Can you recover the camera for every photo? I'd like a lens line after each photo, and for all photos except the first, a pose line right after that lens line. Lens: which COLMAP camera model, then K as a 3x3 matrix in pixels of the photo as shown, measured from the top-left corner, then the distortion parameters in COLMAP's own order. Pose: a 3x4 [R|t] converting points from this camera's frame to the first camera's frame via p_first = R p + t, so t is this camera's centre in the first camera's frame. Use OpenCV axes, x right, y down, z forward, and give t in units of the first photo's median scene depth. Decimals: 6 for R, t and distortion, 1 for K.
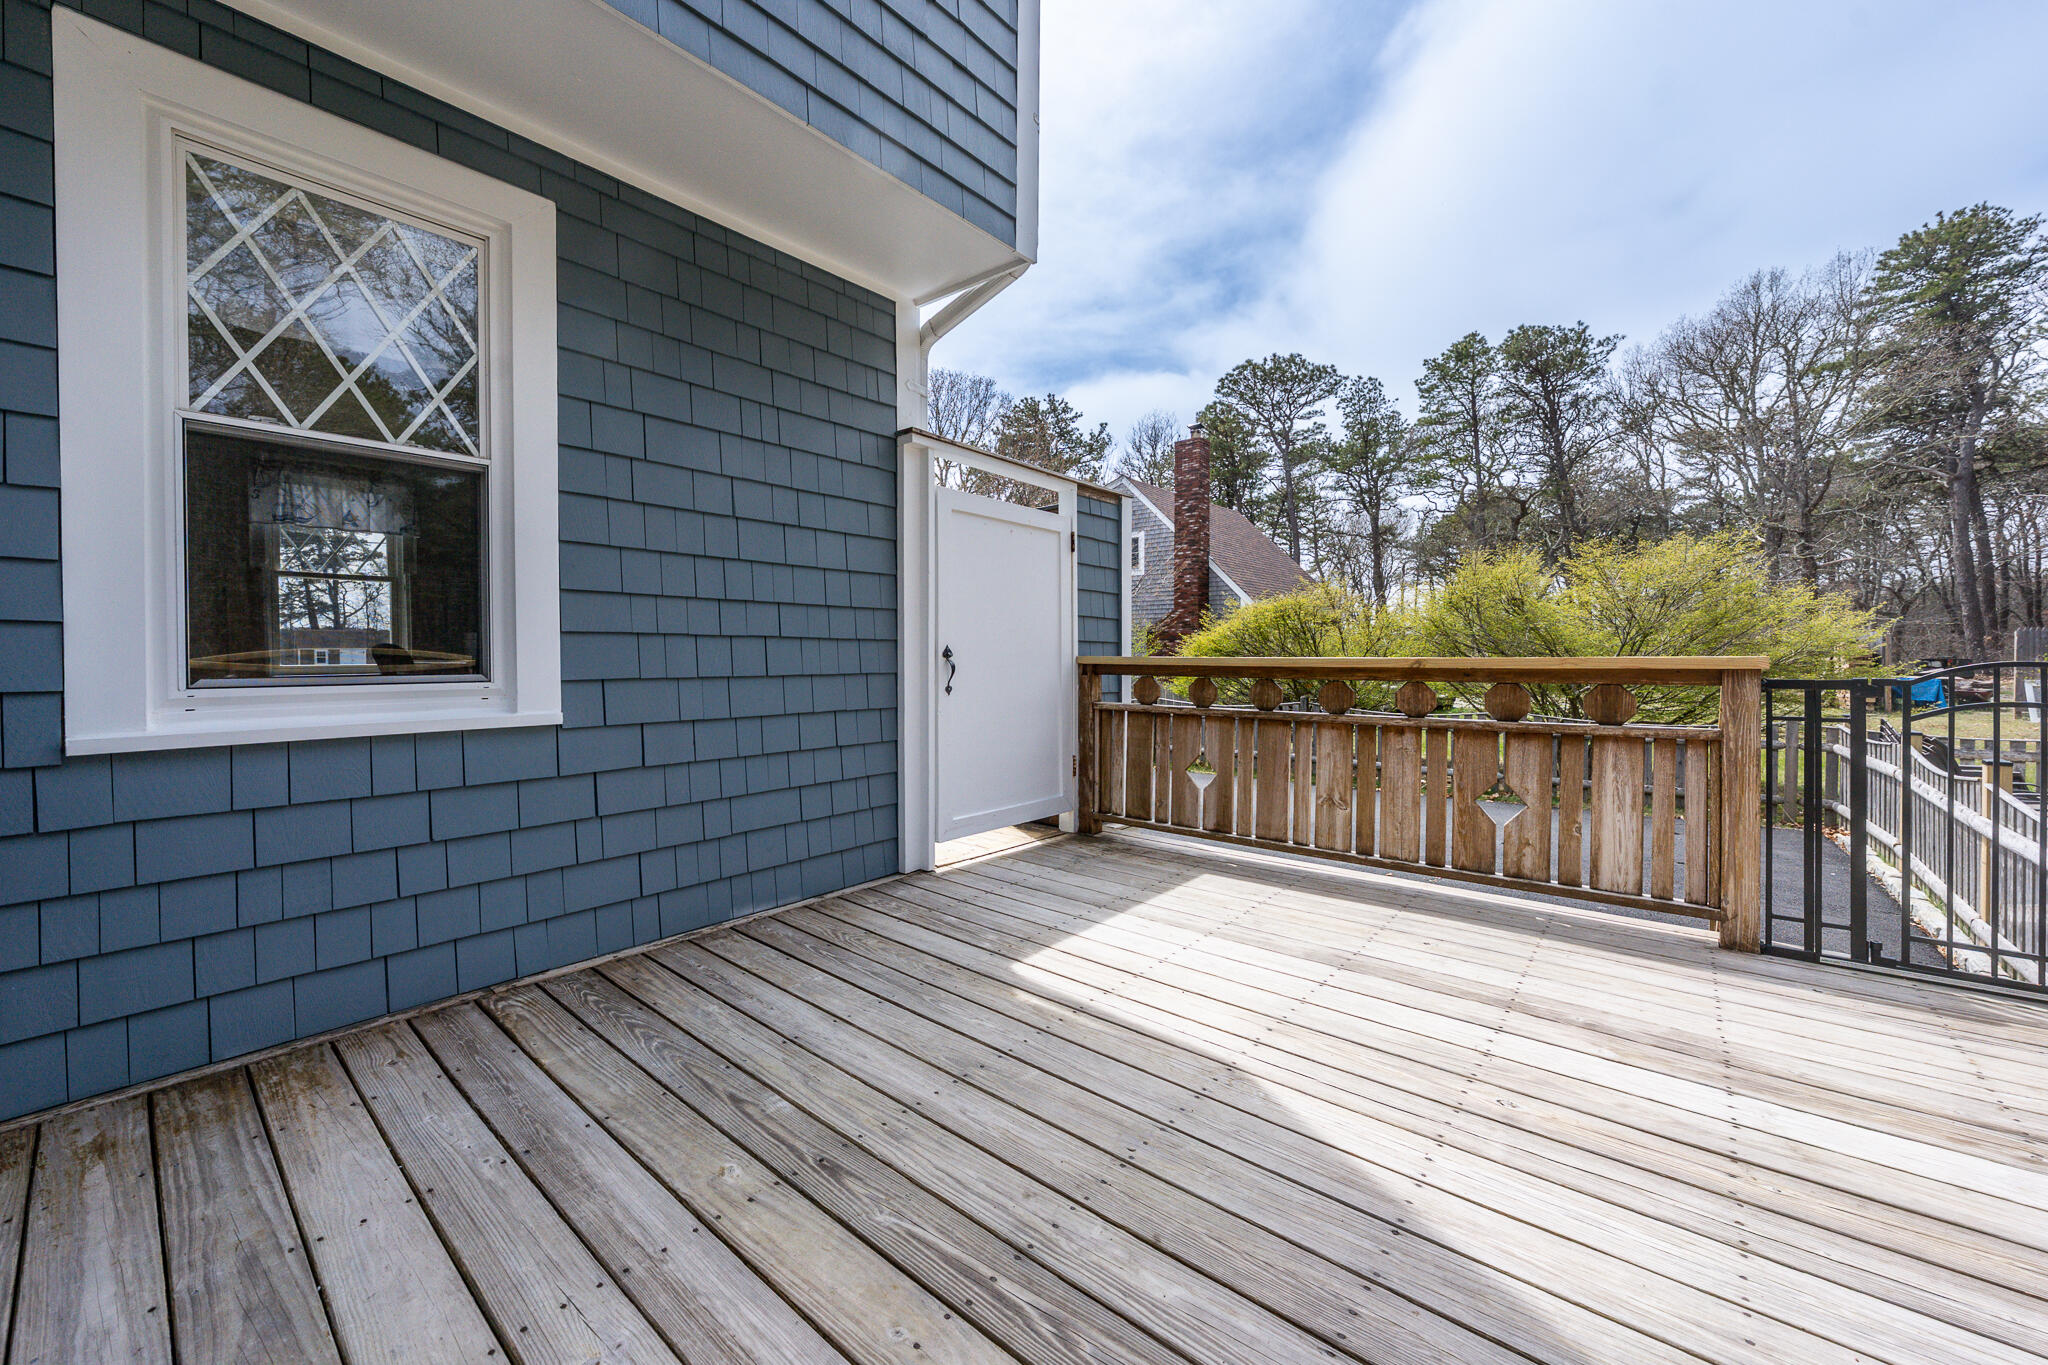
lens RADIAL K [[723.4, 0, 1018.8], [0, 723.4, 665.7], [0, 0, 1]] dist [0.001073, 0.000149]
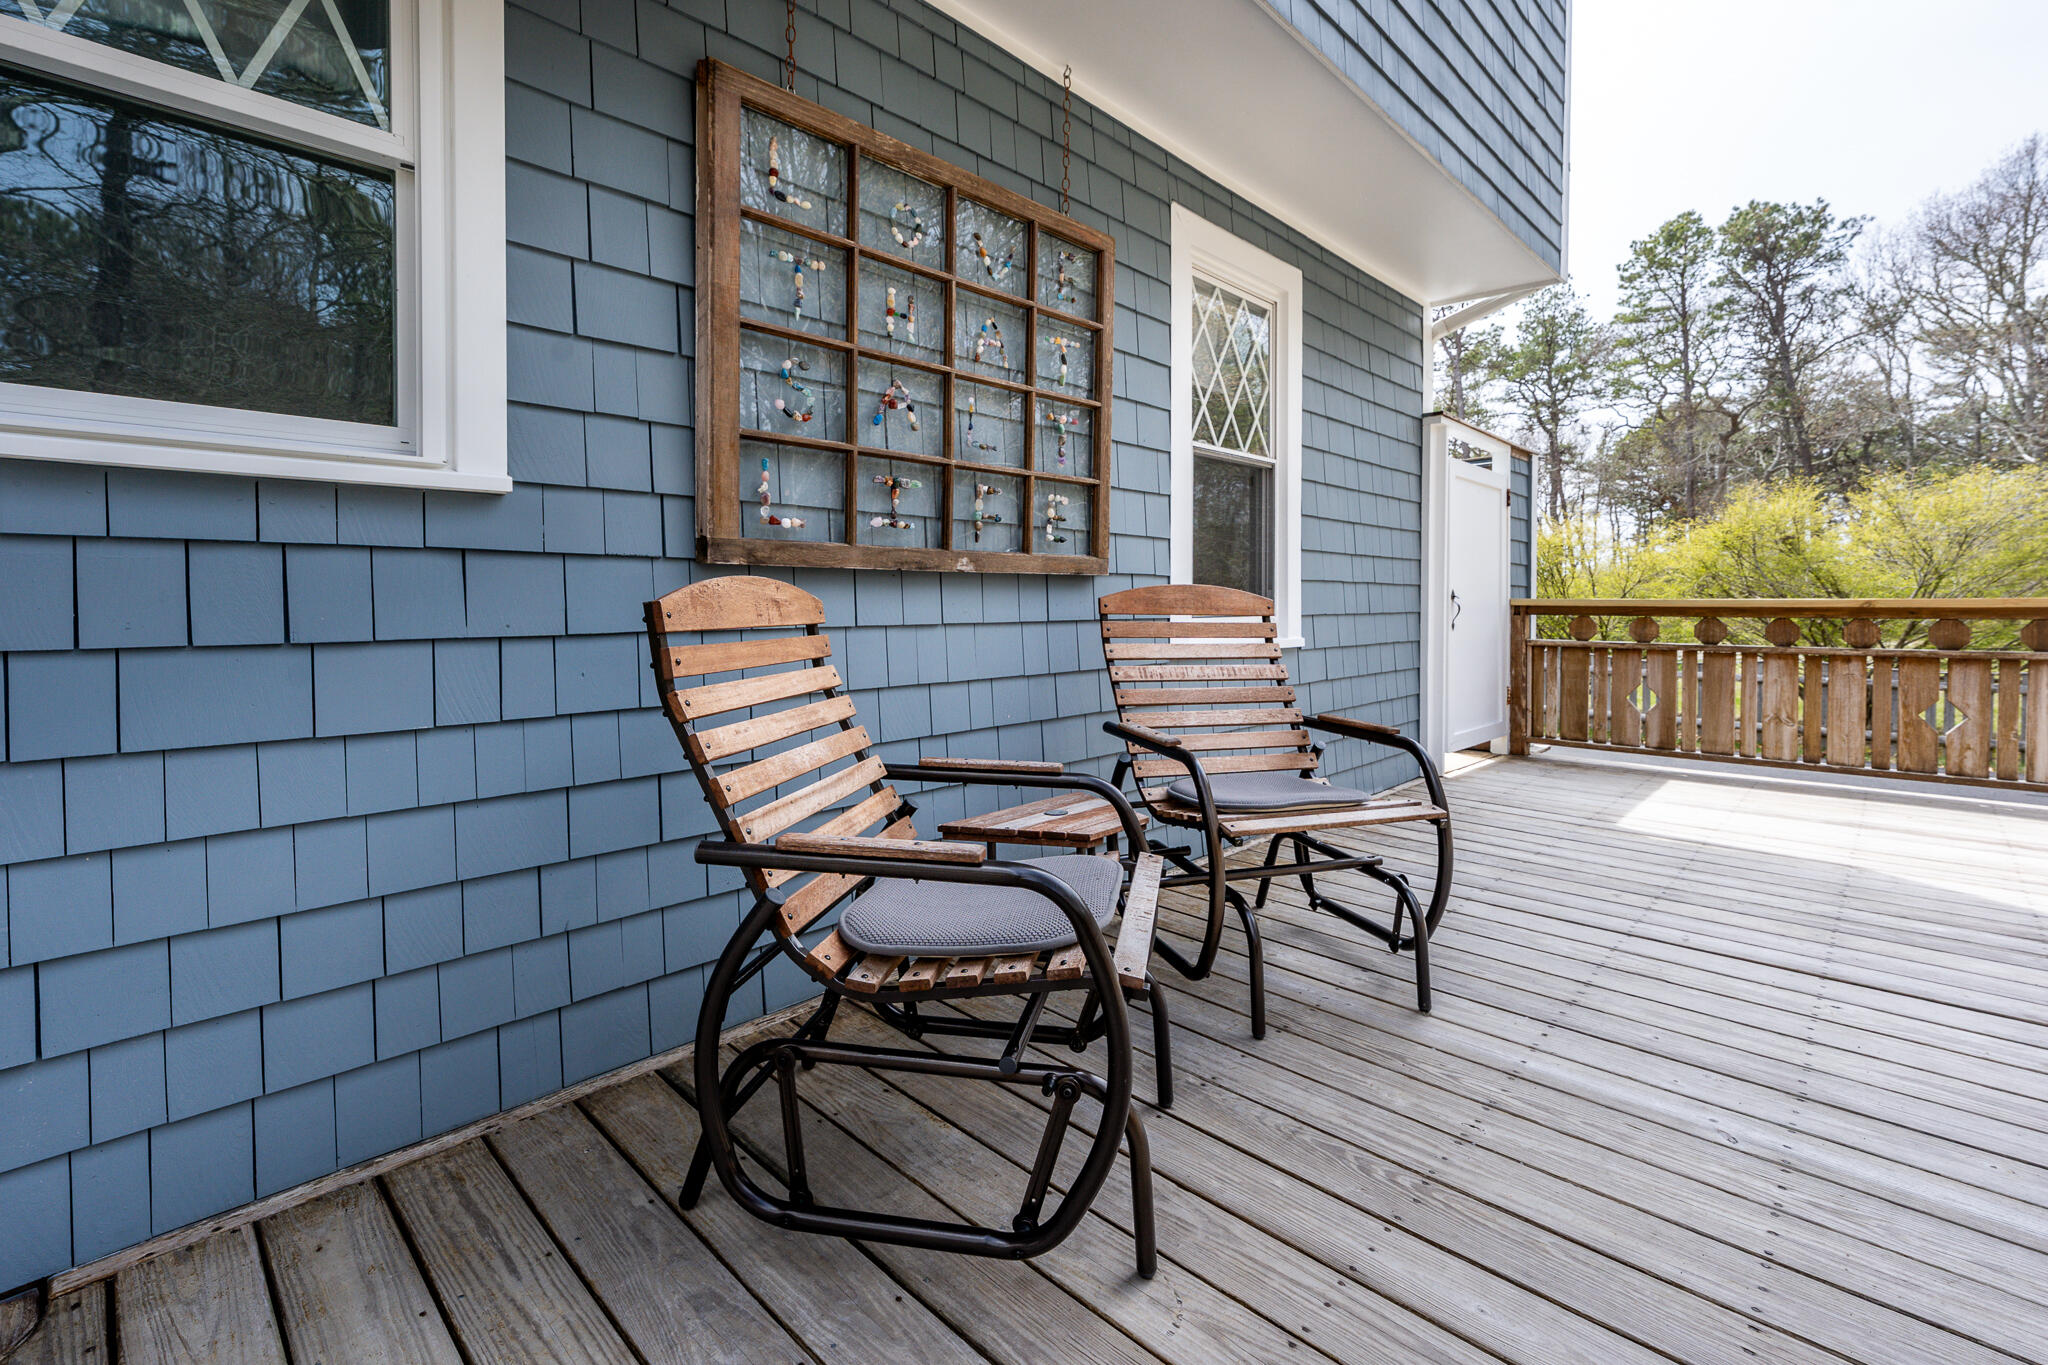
lens RADIAL K [[904.5, 0, 1017.0], [0, 904.5, 633.3], [0, 0, 1]] dist [-0.002495, -0.000096]
pose [[0.999571, -0.001147, -0.029250, -0.263632], [0.001743, 0.999792, 0.020335, 0.004506], [0.029220, -0.020378, 0.999365, -0.175724]]
